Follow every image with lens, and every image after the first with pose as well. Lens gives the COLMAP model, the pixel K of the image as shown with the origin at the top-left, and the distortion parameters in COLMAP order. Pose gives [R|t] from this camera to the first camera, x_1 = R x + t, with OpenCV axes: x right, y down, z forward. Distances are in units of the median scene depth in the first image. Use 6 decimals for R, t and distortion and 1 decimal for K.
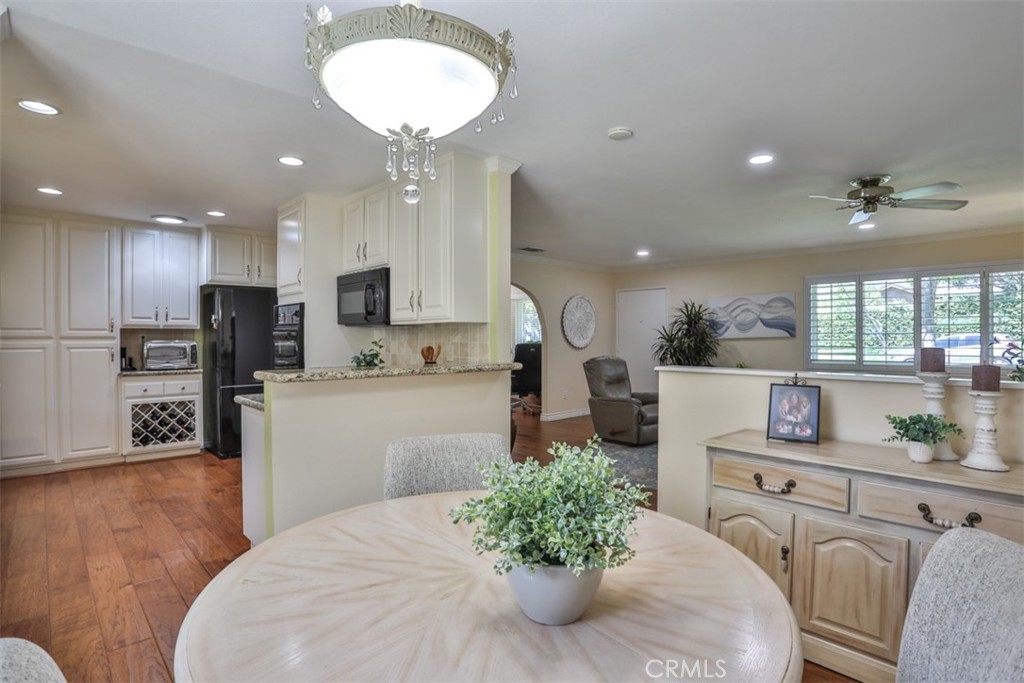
lens RADIAL K [[527.2, 0, 508.3], [0, 527.2, 339.5], [0, 0, 1]] dist [-0.088070, 0.042177]
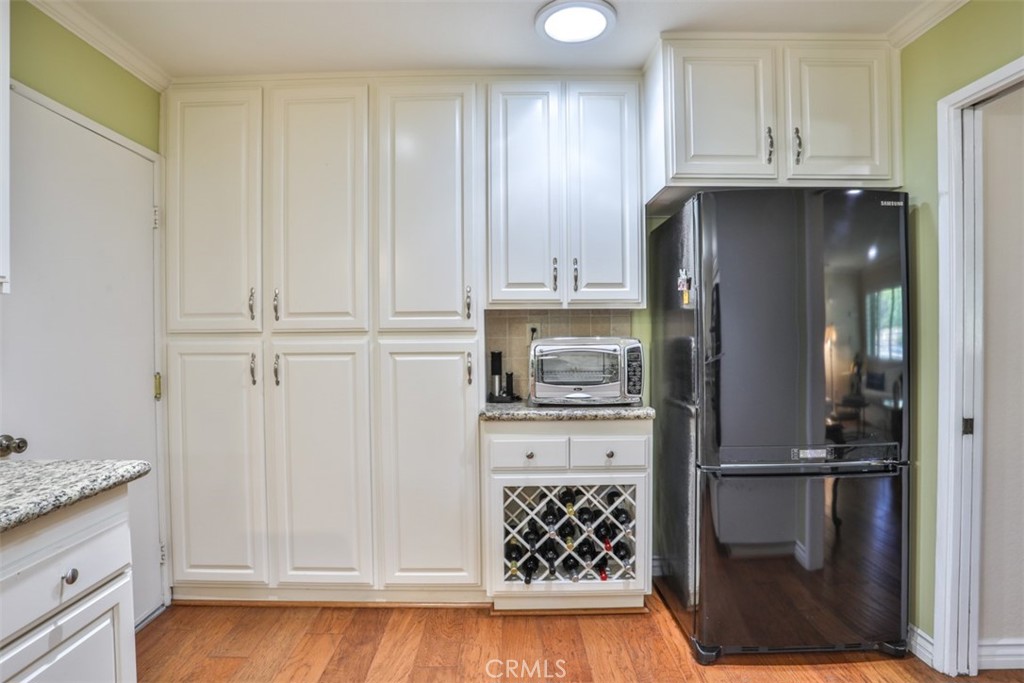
lens RADIAL K [[527.2, 0, 508.3], [0, 527.2, 339.5], [0, 0, 1]] dist [-0.088070, 0.042177]
pose [[0.728021, 0.005122, -0.685536, -0.429888], [0.004225, 0.999920, 0.011959, -0.001524], [0.685542, -0.011603, 0.727941, 0.674055]]
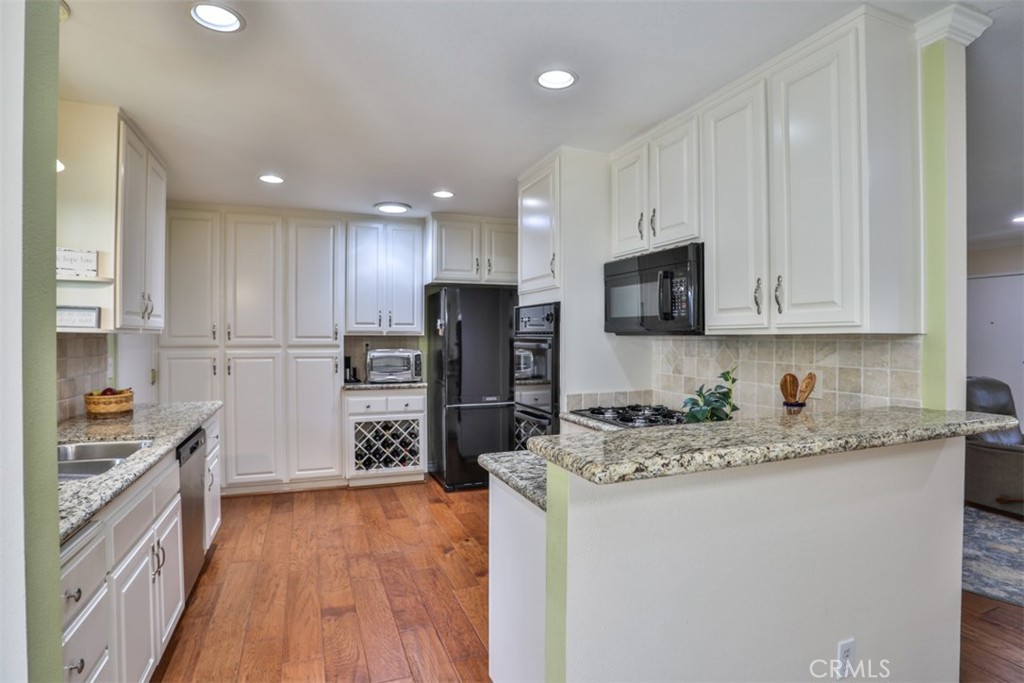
lens RADIAL K [[527.2, 0, 508.3], [0, 527.2, 339.5], [0, 0, 1]] dist [-0.088070, 0.042177]
pose [[0.929148, 0.003629, -0.369690, -0.158568], [-0.003562, 0.999993, 0.000864, -0.016810], [0.369691, 0.000514, 0.929155, 0.255357]]
